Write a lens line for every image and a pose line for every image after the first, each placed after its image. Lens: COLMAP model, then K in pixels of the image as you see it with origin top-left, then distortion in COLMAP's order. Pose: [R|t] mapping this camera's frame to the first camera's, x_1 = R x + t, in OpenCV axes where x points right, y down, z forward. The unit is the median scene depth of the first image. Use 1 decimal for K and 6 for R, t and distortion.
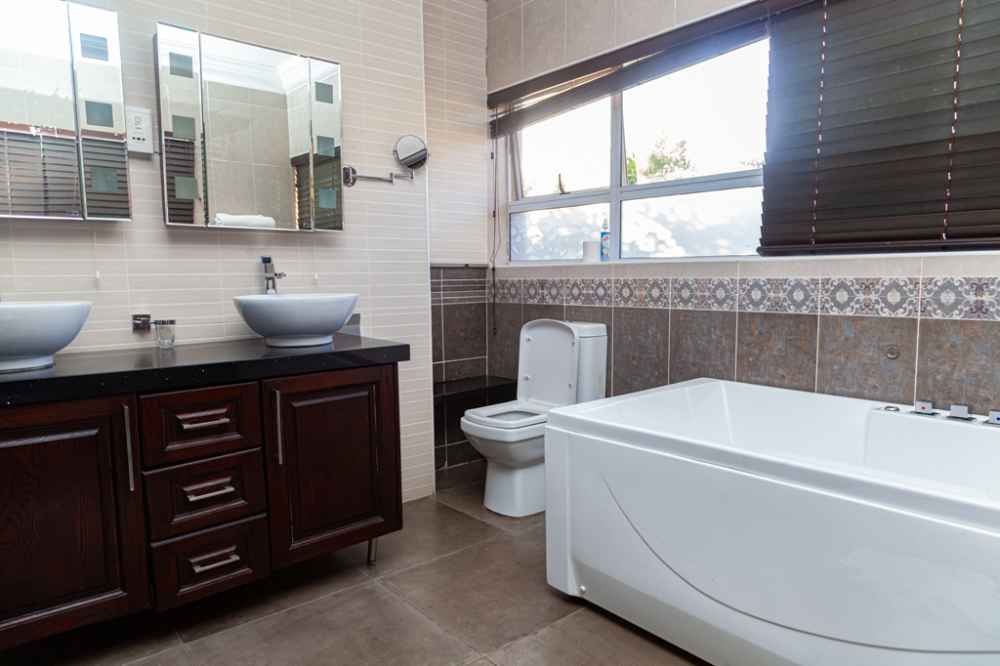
lens RADIAL K [[652.9, 0, 500.8], [0, 652.9, 334.9], [0, 0, 1]] dist [-0.000810, 0.000901]
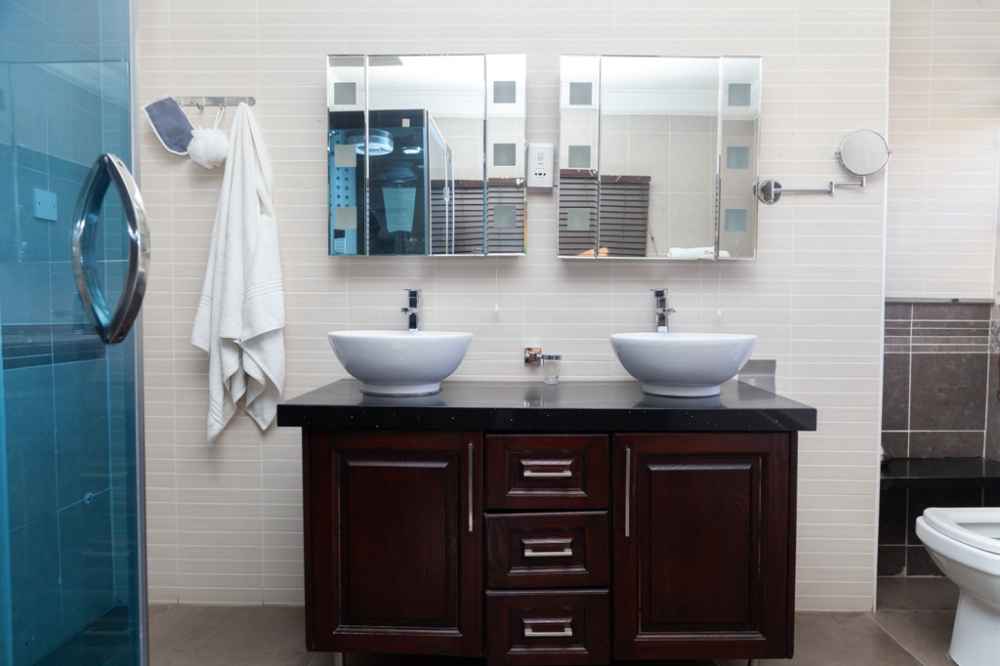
lens RADIAL K [[652.9, 0, 500.8], [0, 652.9, 334.9], [0, 0, 1]] dist [-0.000810, 0.000901]
pose [[0.751766, 0.042016, -0.658090, 0.072046], [-0.073585, 0.997080, -0.020401, -0.027511], [0.655312, 0.063762, 0.752663, 0.213251]]
